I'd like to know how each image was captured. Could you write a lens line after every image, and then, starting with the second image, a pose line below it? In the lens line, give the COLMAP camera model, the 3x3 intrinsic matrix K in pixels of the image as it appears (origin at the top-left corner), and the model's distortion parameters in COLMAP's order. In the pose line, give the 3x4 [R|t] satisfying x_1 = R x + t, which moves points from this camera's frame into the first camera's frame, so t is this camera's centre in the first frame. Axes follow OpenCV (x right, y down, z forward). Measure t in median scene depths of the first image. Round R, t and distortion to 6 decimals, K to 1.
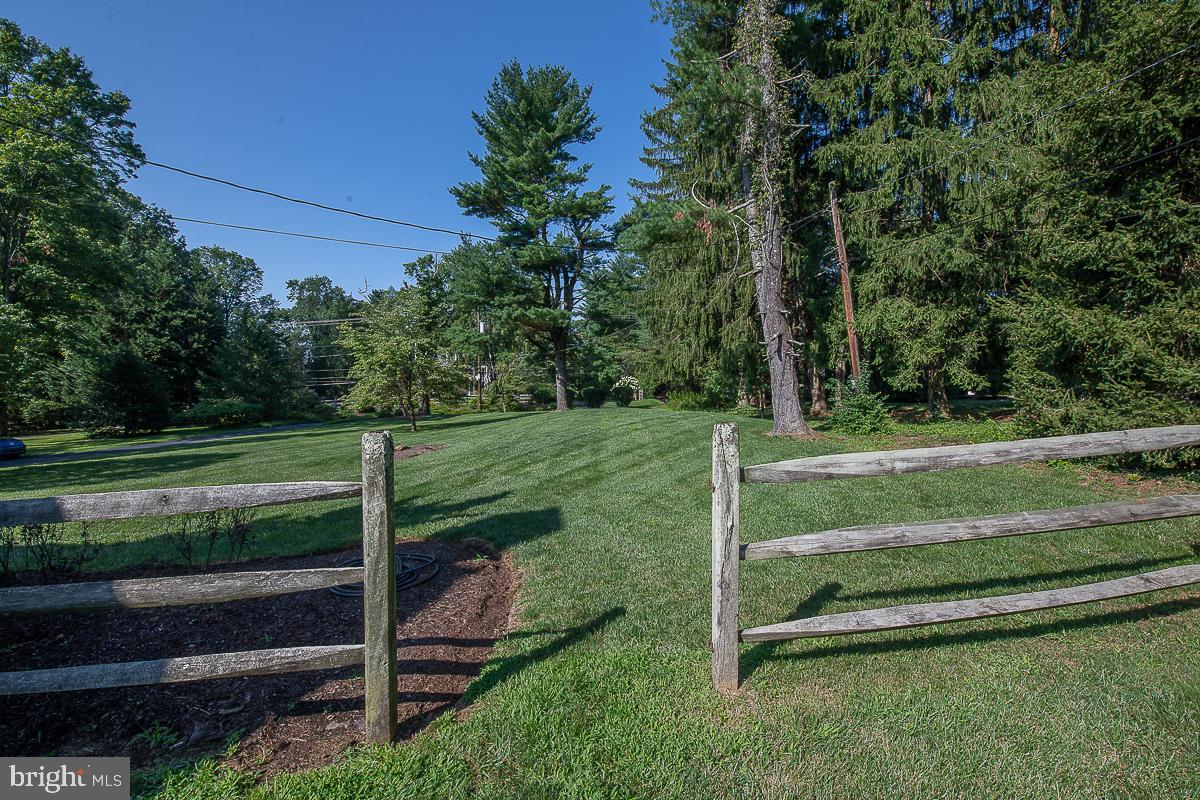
lens RADIAL K [[475.4, 0, 604.4], [0, 475.4, 395.5], [0, 0, 1]] dist [-0.000495, -0.000005]
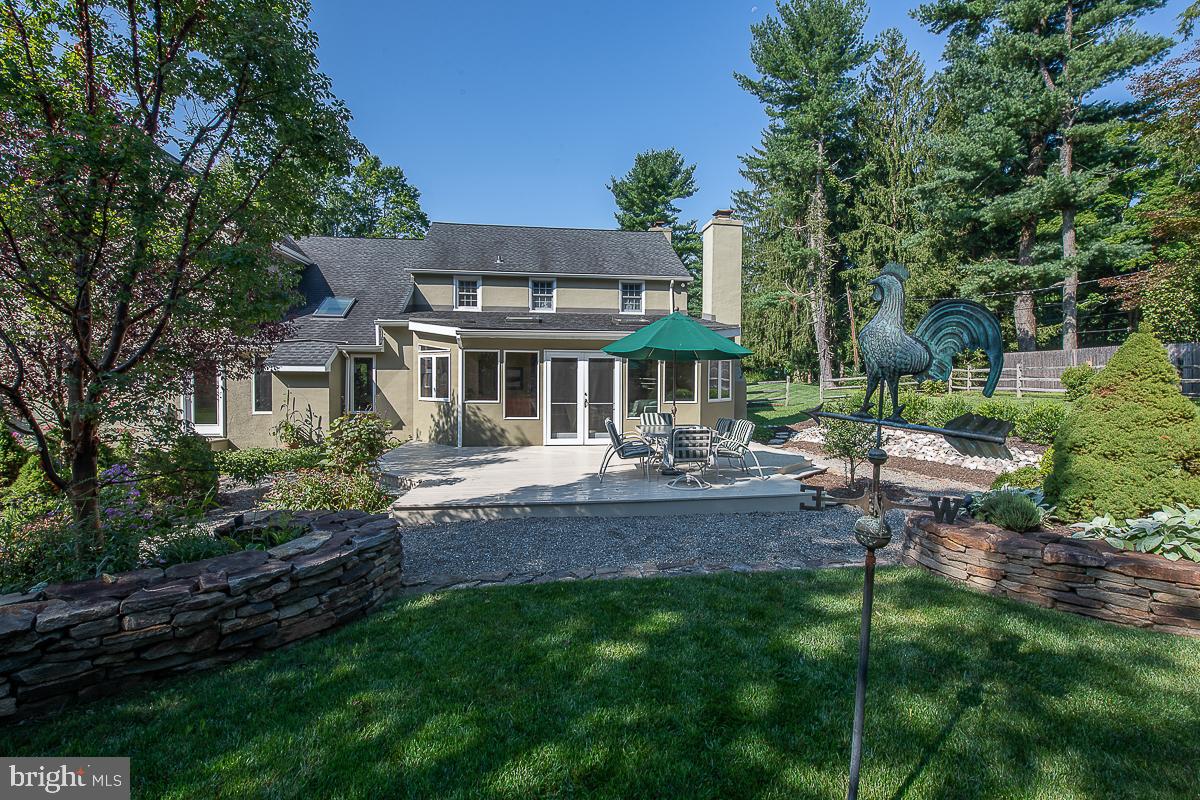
lens RADIAL K [[565.7, 0, 599.1], [0, 565.7, 397.2], [0, 0, 1]] dist [0.003170, 0.000360]
pose [[0.999936, -0.004304, -0.010446, -0.643772], [0.004724, 0.999165, 0.040586, -0.004196], [0.010263, -0.040632, 0.999121, -1.635247]]
